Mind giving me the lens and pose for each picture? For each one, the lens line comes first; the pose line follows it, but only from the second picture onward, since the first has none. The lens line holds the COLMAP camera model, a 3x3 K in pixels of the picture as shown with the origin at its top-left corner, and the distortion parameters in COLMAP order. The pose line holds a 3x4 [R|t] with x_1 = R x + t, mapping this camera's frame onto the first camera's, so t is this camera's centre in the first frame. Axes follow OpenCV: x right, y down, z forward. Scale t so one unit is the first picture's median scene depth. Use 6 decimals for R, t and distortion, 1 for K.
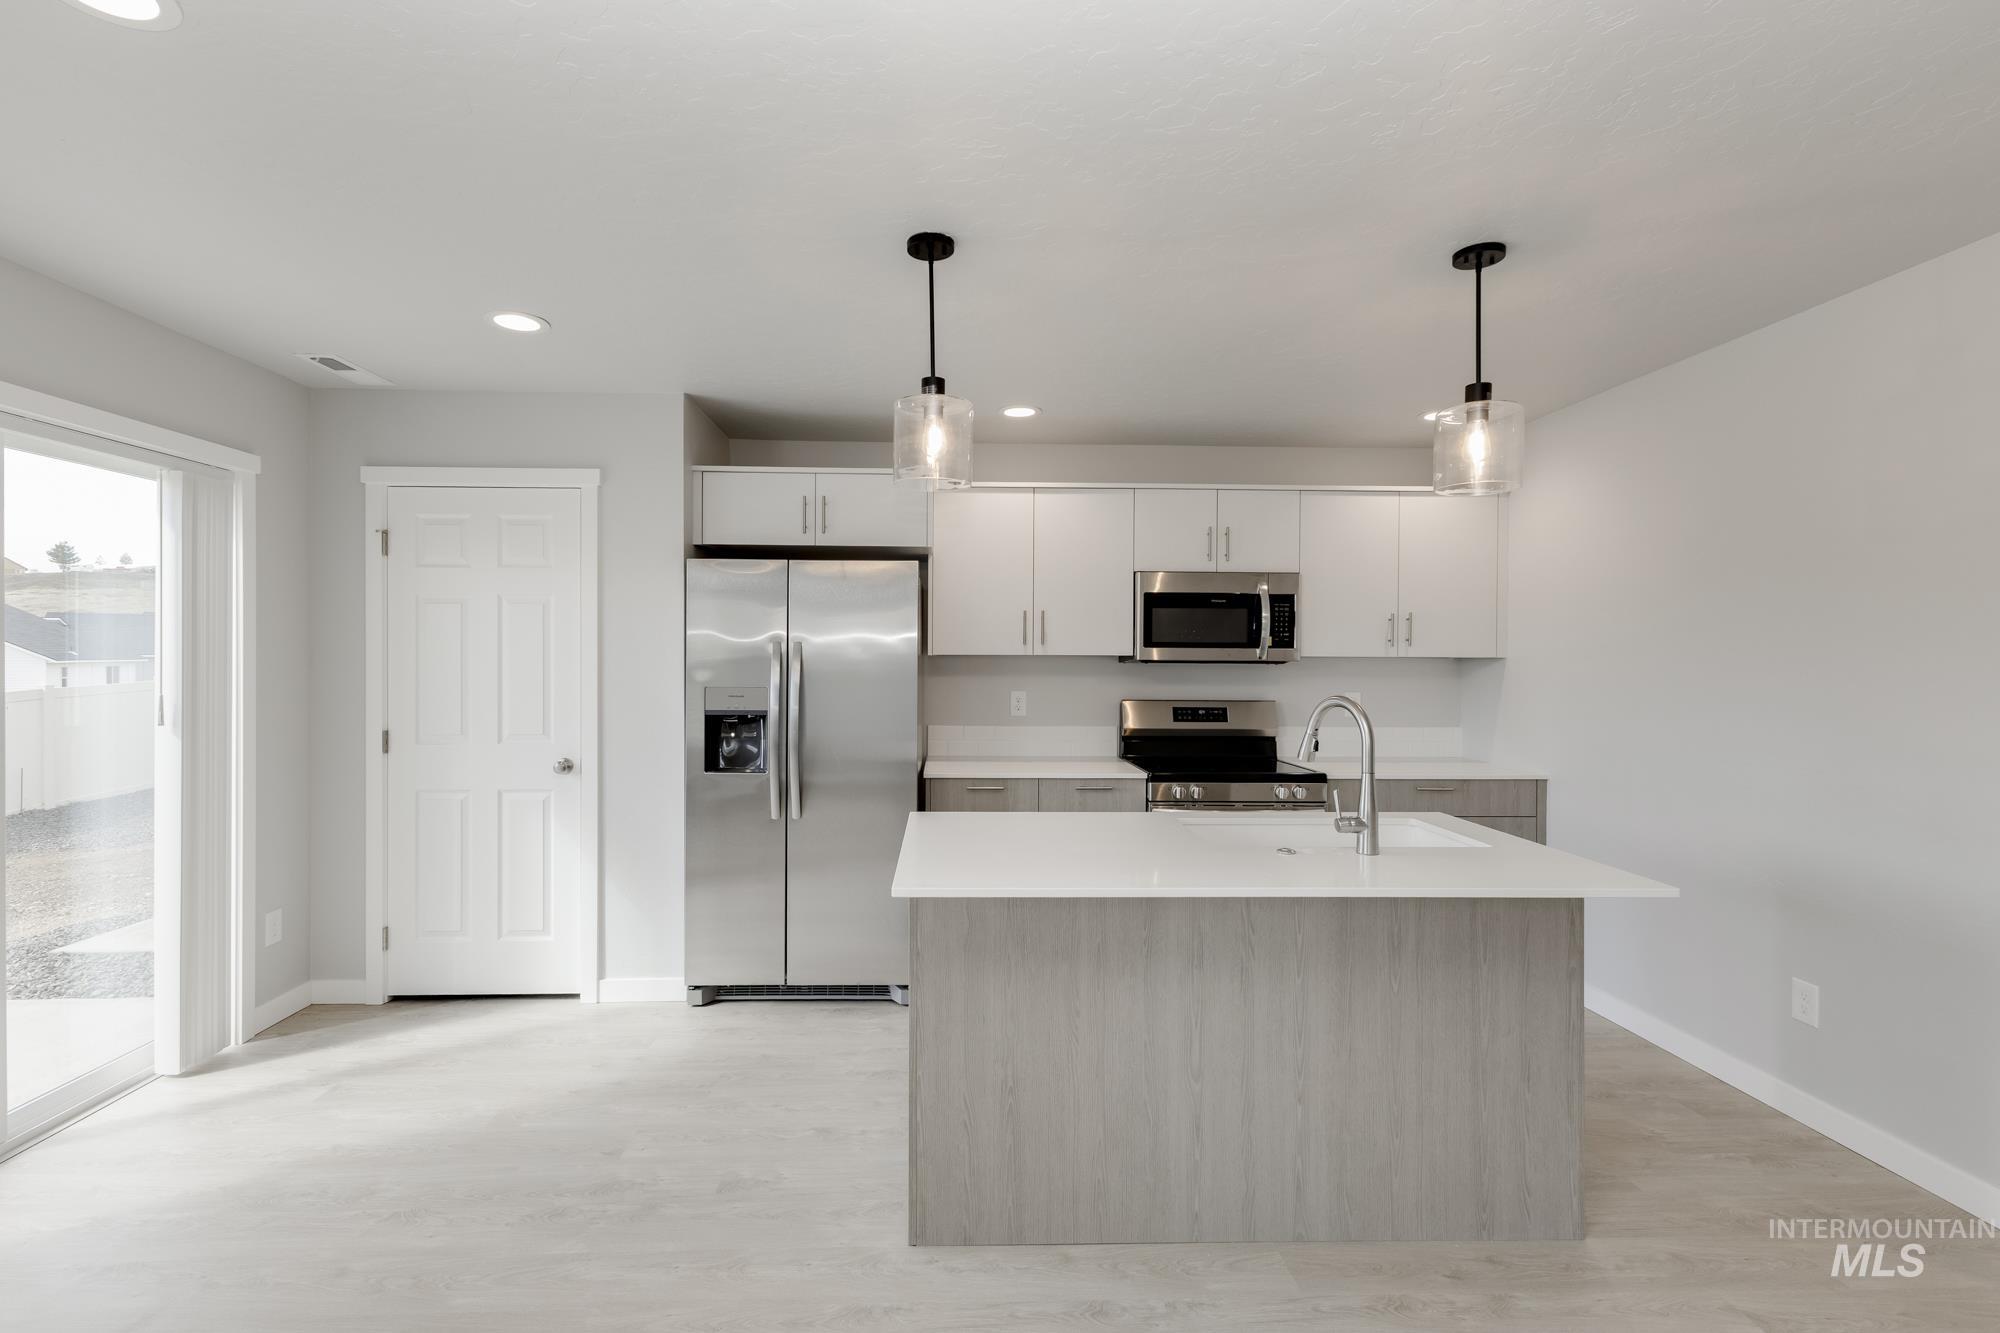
lens RADIAL K [[875.1, 0, 987.1], [0, 875.1, 662.5], [0, 0, 1]] dist [0.009633, -0.001434]
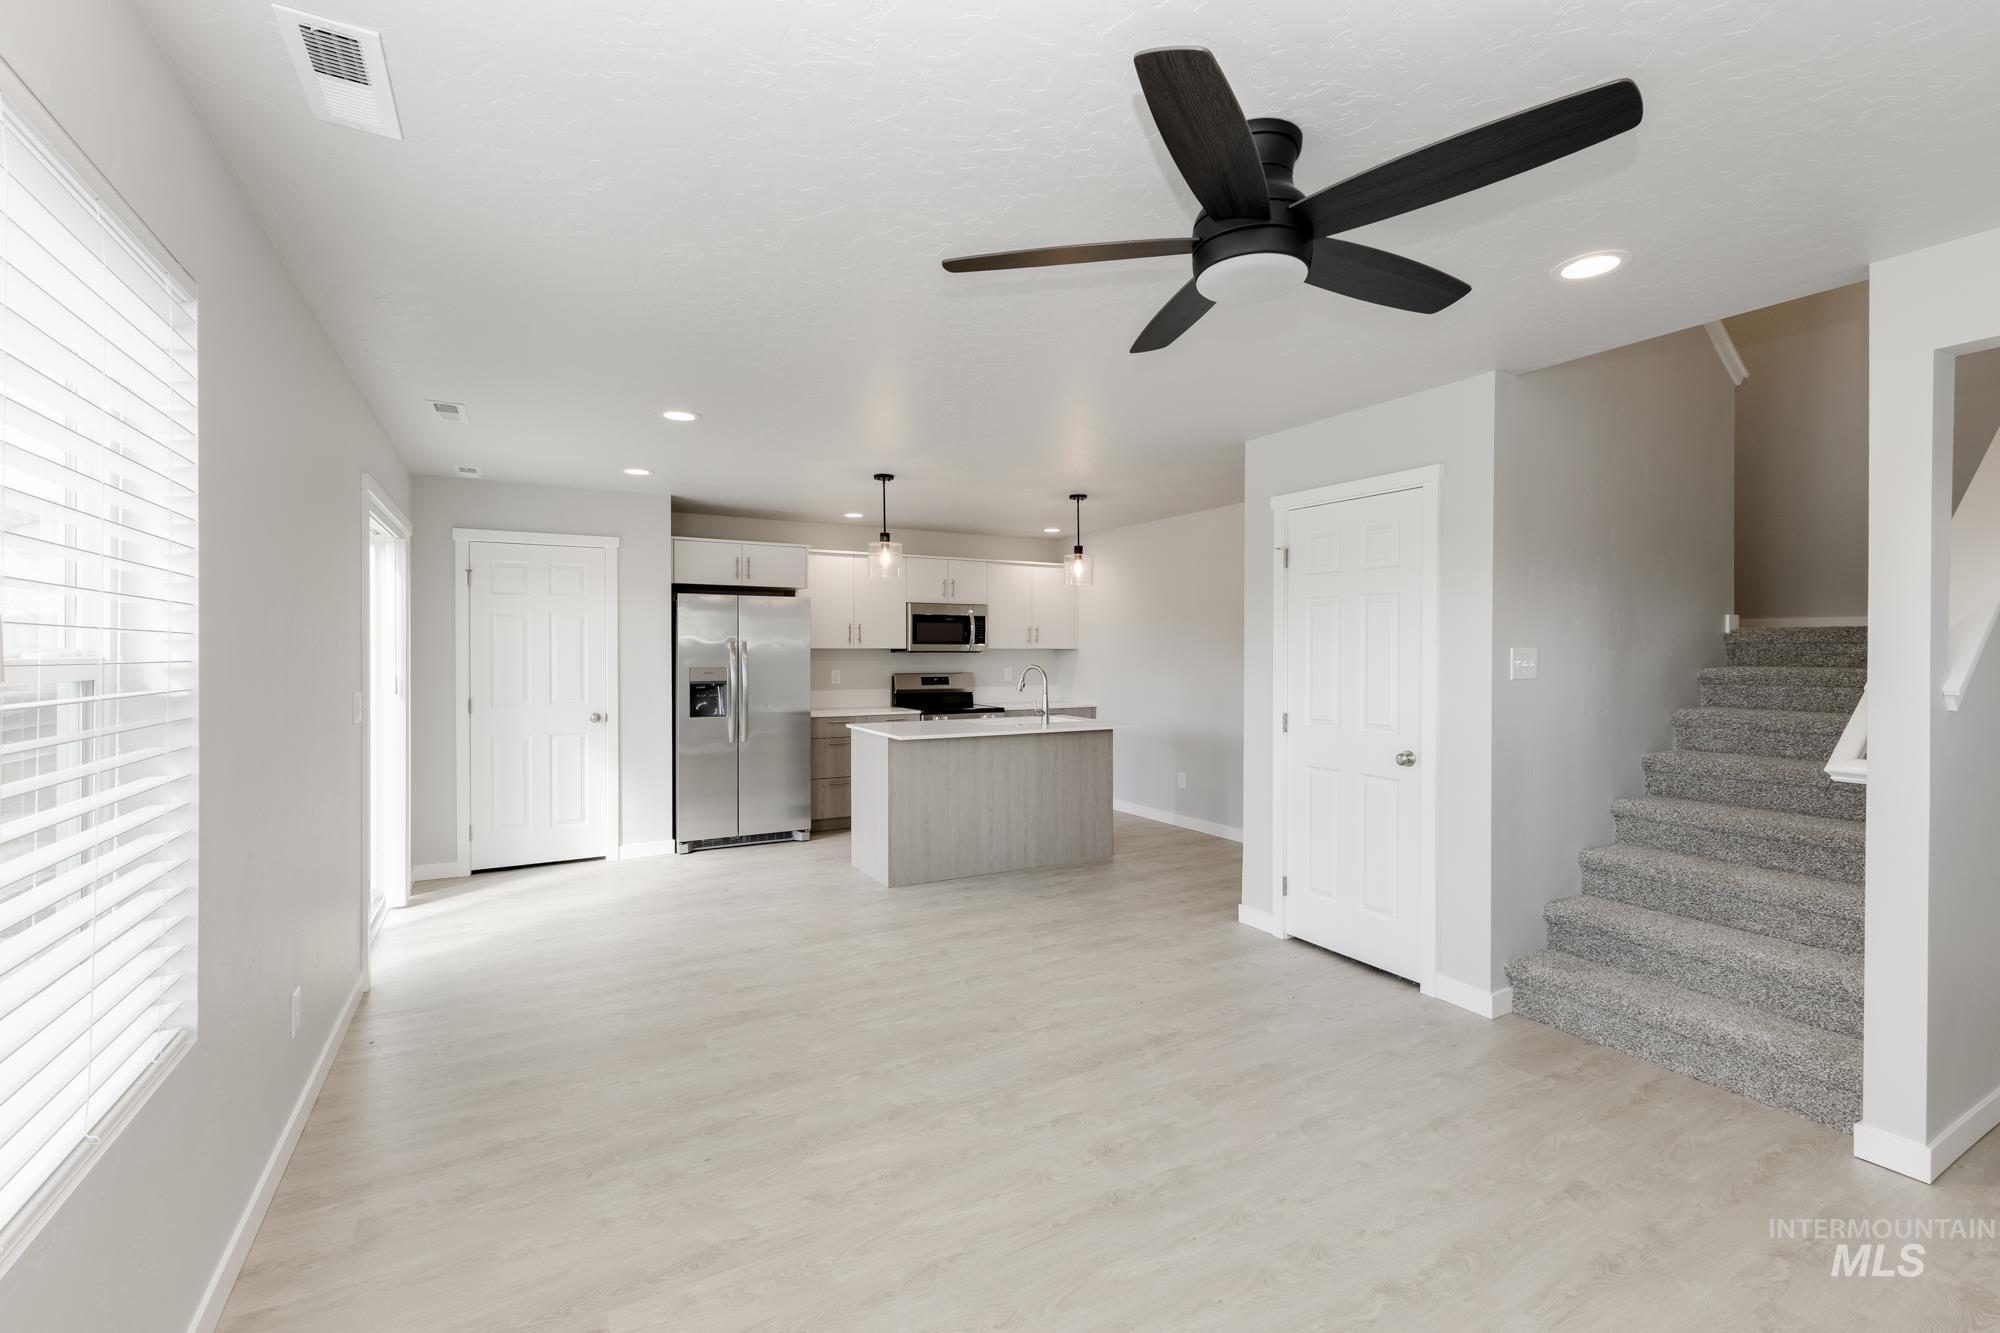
lens RADIAL K [[875.1, 0, 1010.0], [0, 875.1, 656.9], [0, 0, 1]] dist [0.009633, -0.001434]
pose [[0.882482, -0.008404, 0.470271, -0.549343], [0.005759, 0.999958, 0.007062, -0.002313], [-0.470311, -0.003523, 0.882494, -0.780943]]
